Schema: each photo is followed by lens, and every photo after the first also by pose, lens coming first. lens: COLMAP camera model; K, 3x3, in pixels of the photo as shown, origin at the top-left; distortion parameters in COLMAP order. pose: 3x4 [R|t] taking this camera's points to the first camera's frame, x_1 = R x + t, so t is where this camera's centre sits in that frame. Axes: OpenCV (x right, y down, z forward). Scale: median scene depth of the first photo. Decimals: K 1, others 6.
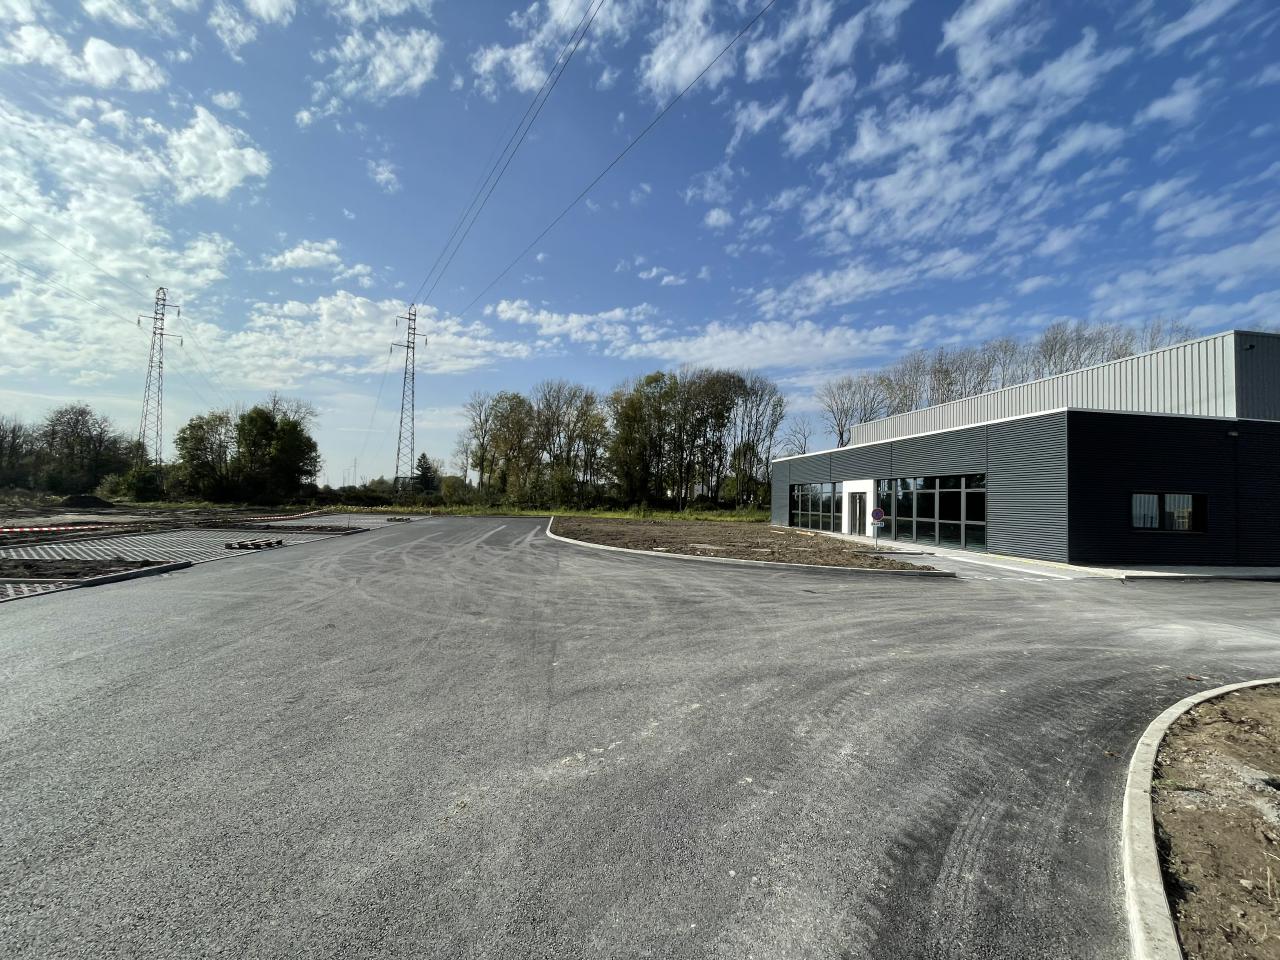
lens RADIAL K [[514.8, 0, 640.0], [0, 514.8, 480.0], [0, 0, 1]] dist [-0.001156, -0.000156]
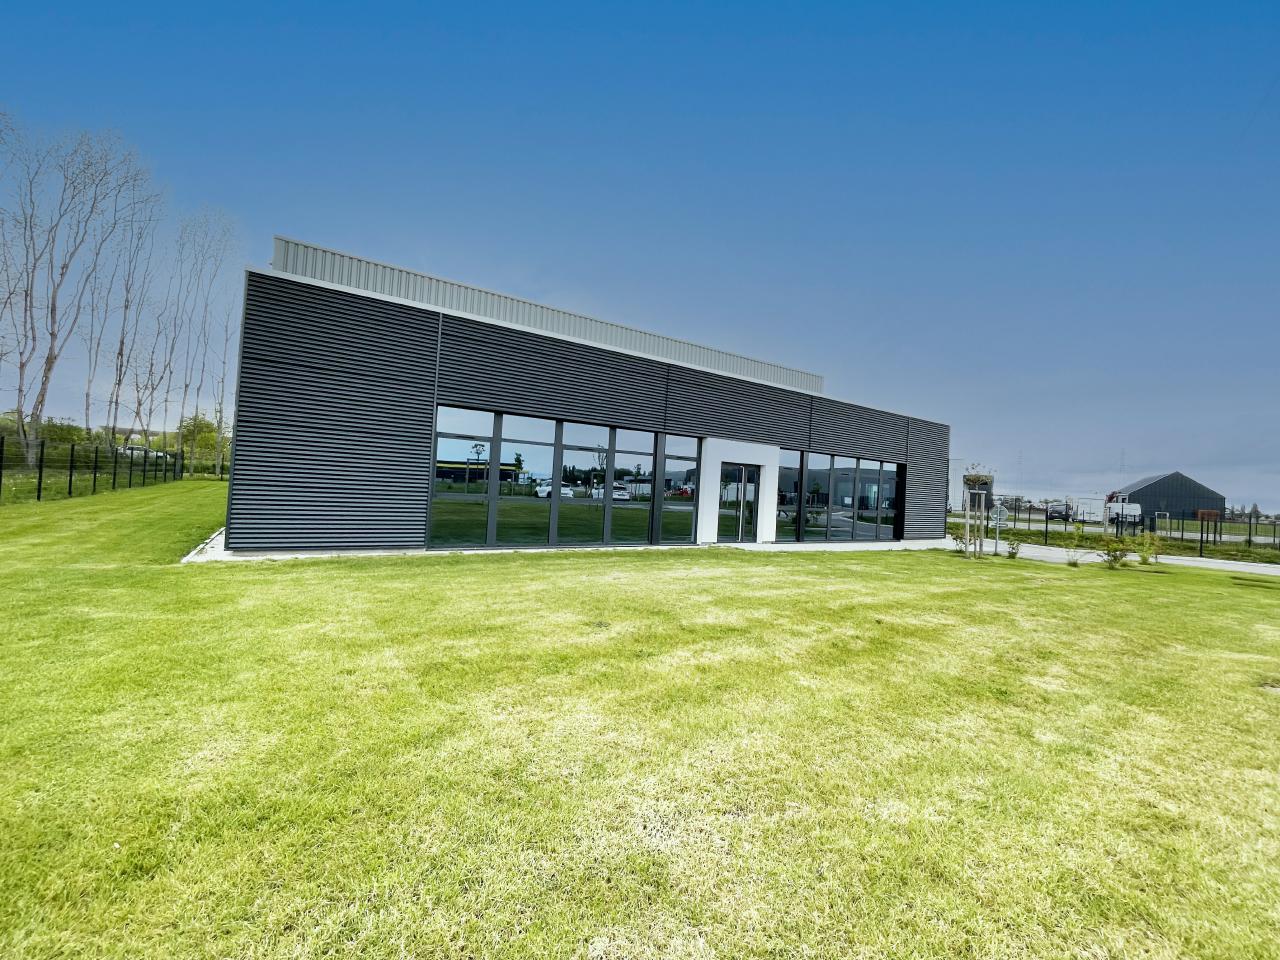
lens RADIAL K [[514.8, 0, 640.0], [0, 514.8, 480.0], [0, 0, 1]] dist [-0.001156, -0.000156]
pose [[-0.425766, -0.031088, 0.904299, -0.019891], [-0.095460, 0.995376, -0.010725, 0.055955], [-0.899784, -0.090890, -0.426764, 1.307113]]
